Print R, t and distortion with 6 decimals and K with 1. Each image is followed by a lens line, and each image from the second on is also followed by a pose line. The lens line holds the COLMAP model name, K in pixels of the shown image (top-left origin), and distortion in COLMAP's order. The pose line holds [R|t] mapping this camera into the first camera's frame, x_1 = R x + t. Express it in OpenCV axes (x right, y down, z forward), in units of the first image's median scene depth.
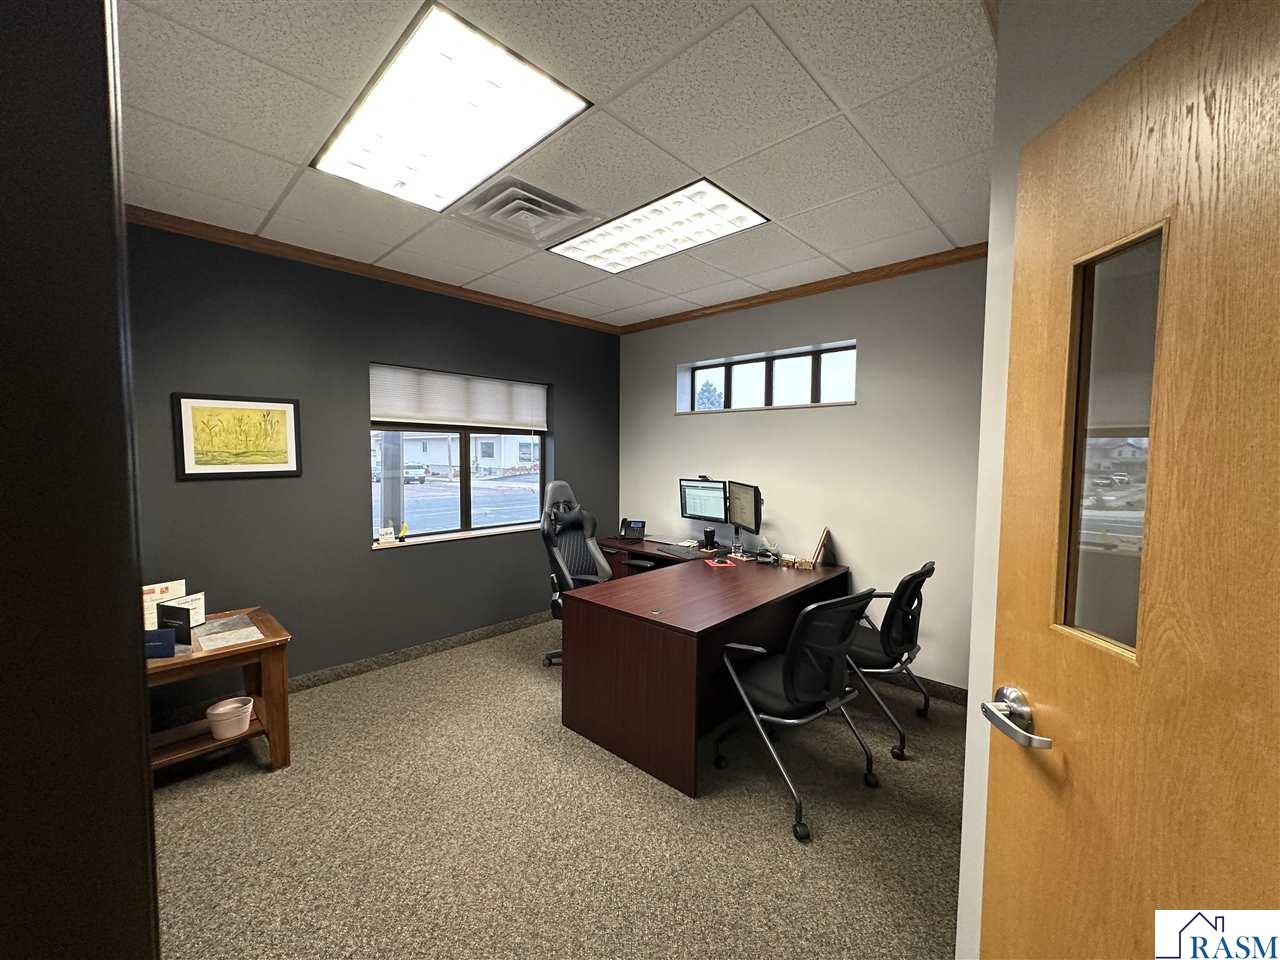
lens RADIAL K [[509.1, 0, 640.6], [0, 509.1, 481.3], [0, 0, 1]] dist [-0.000255, -0.000280]
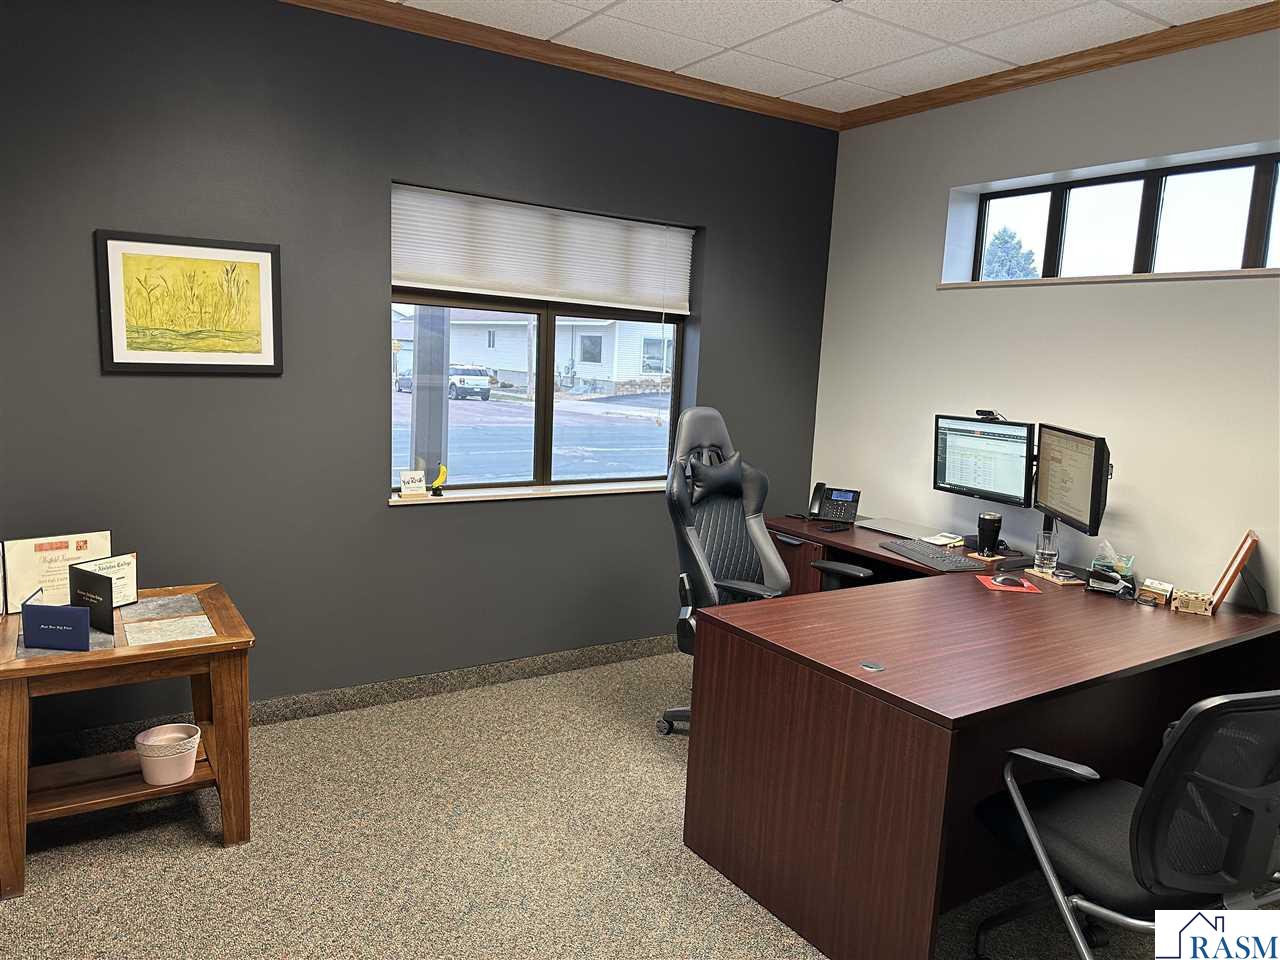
lens RADIAL K [[888.9, 0, 643.1], [0, 888.9, 484.8], [0, 0, 1]] dist [0.119952, -0.189773]
pose [[0.971854, 0.071633, -0.224430, -0.002792], [-0.052823, 0.994654, 0.088733, 0.000911], [0.229586, -0.074381, 0.970442, 0.048228]]
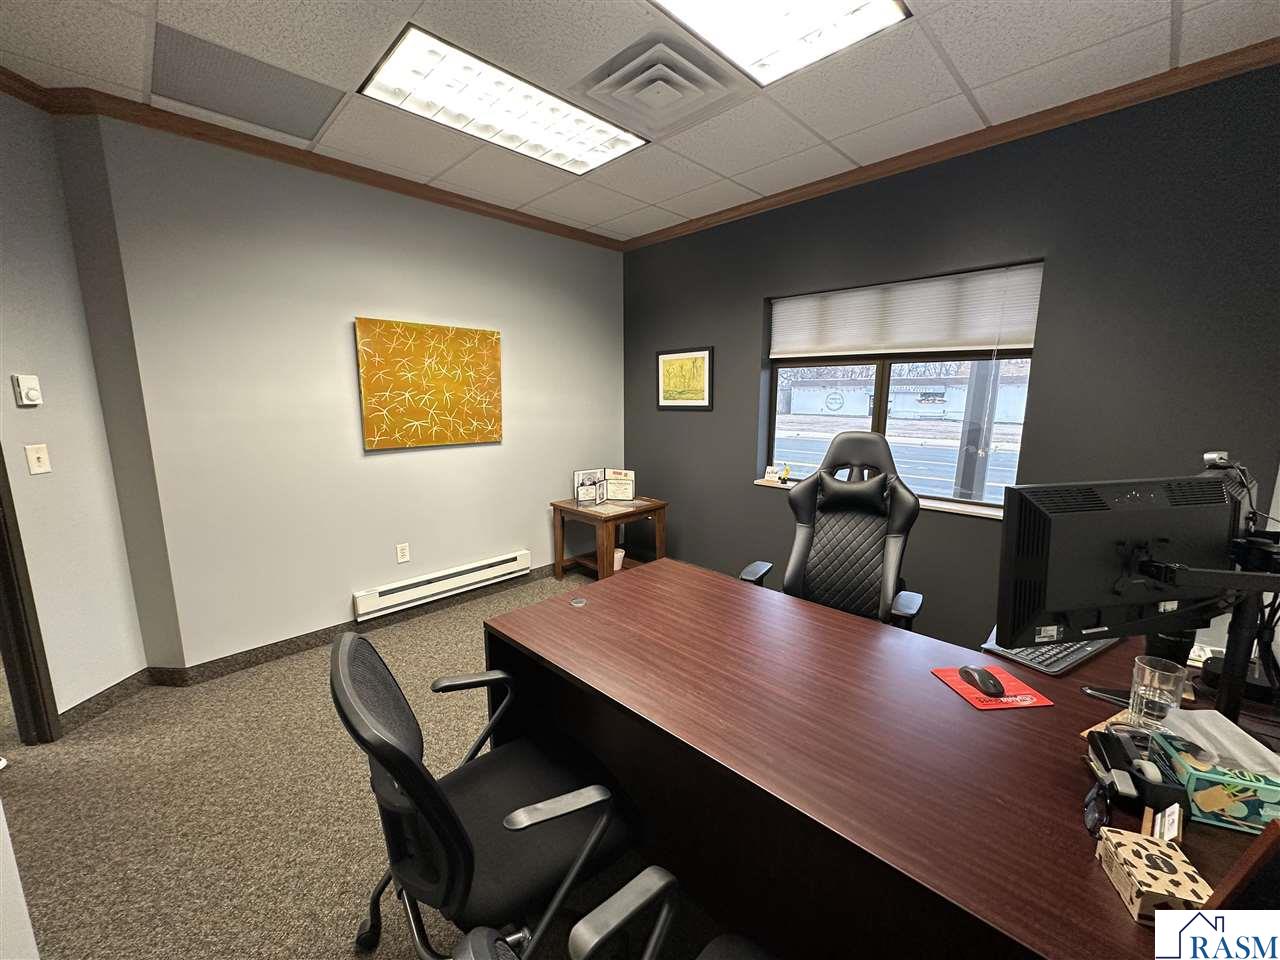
lens RADIAL K [[509.1, 0, 640.6], [0, 509.1, 481.3], [0, 0, 1]] dist [-0.000255, -0.000280]
pose [[-0.024029, 0.162693, -0.986384, 0.524787], [-0.056992, 0.984841, 0.163827, -0.030770], [0.998085, 0.060153, -0.014392, 0.790190]]
